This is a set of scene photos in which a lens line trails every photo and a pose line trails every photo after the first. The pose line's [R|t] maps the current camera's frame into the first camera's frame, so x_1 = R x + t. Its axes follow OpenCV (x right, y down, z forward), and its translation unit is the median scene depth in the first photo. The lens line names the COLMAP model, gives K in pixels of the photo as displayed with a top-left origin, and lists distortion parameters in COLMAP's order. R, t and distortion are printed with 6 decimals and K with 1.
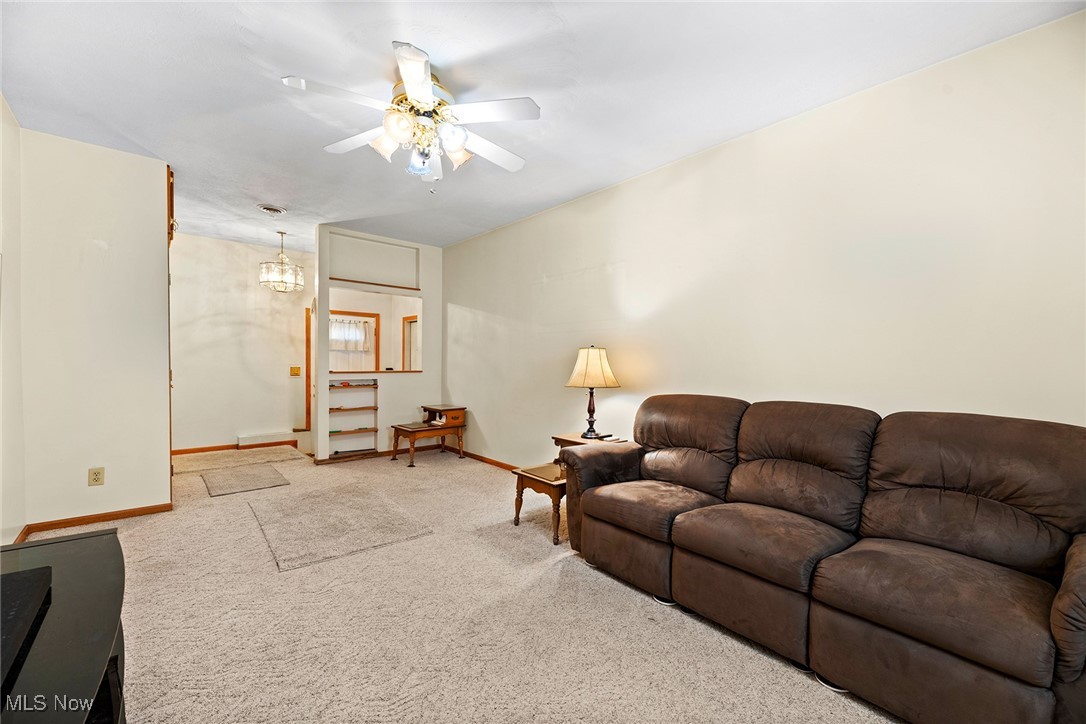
lens RADIAL K [[442.9, 0, 545.3], [0, 442.9, 364.8], [0, 0, 1]] dist [0.000041, -0.000378]
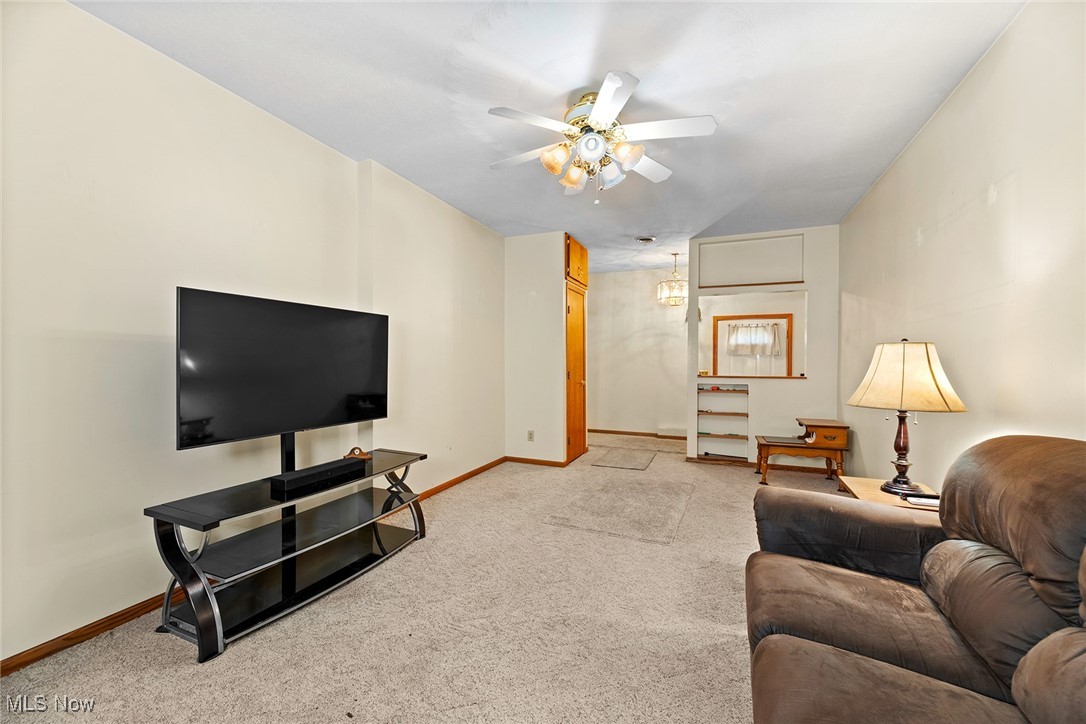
lens RADIAL K [[441.7, 0, 543.5], [0, 441.7, 361.0], [0, 0, 1]] dist [0.001899, -0.000155]
pose [[0.429029, -0.009585, -0.903240, 0.426426], [-0.009360, 0.999843, -0.015056, 0.000453], [0.903242, 0.014914, 0.428872, 0.296070]]
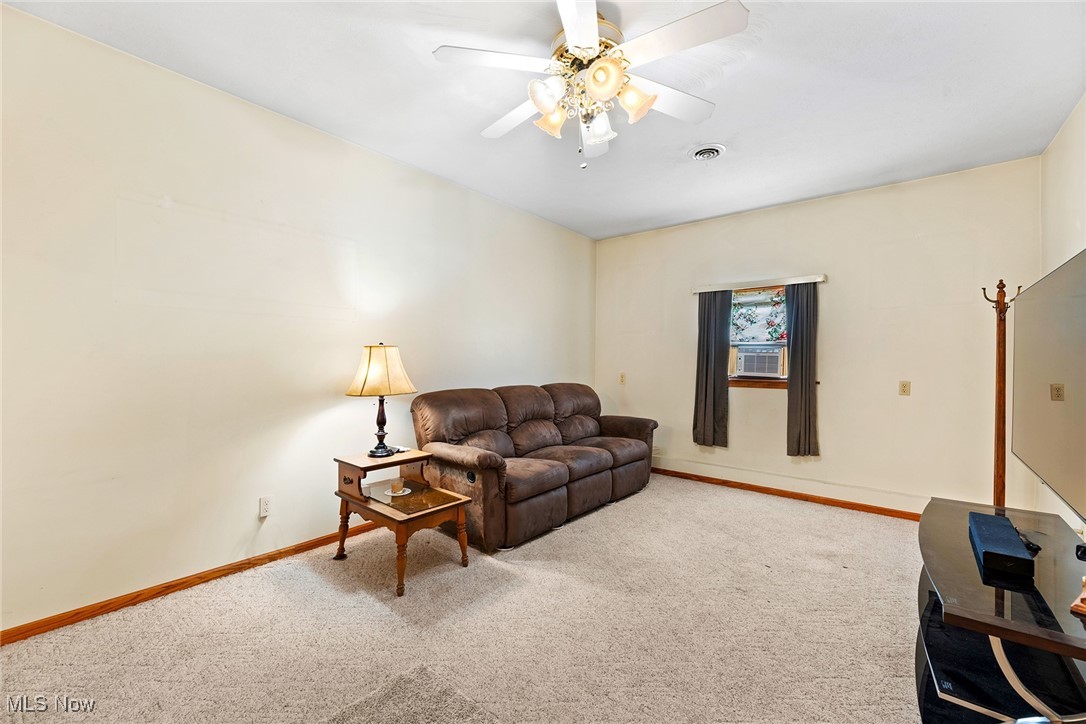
lens RADIAL K [[433.0, 0, 540.6], [0, 433.0, 365.6], [0, 0, 1]] dist [0.001330, 0.000018]
pose [[-0.152786, -0.021984, 0.988015, -0.712027], [0.000731, 0.999750, 0.022359, -0.018395], [-0.988259, 0.004139, -0.152731, 0.809476]]
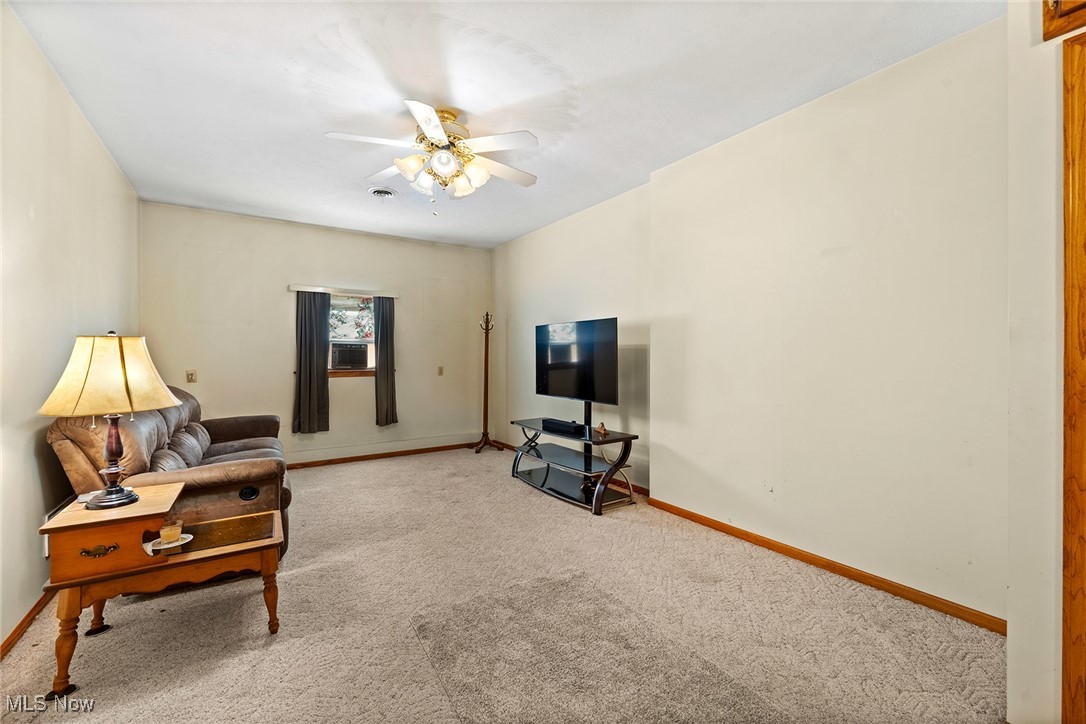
lens RADIAL K [[438.6, 0, 534.7], [0, 438.6, 352.3], [0, 0, 1]] dist [0.000160, -0.000140]
pose [[-0.985628, -0.005509, 0.168841, -0.472887], [-0.004742, 0.999977, 0.004944, -0.022502], [-0.168864, 0.004072, -0.985631, 1.400822]]
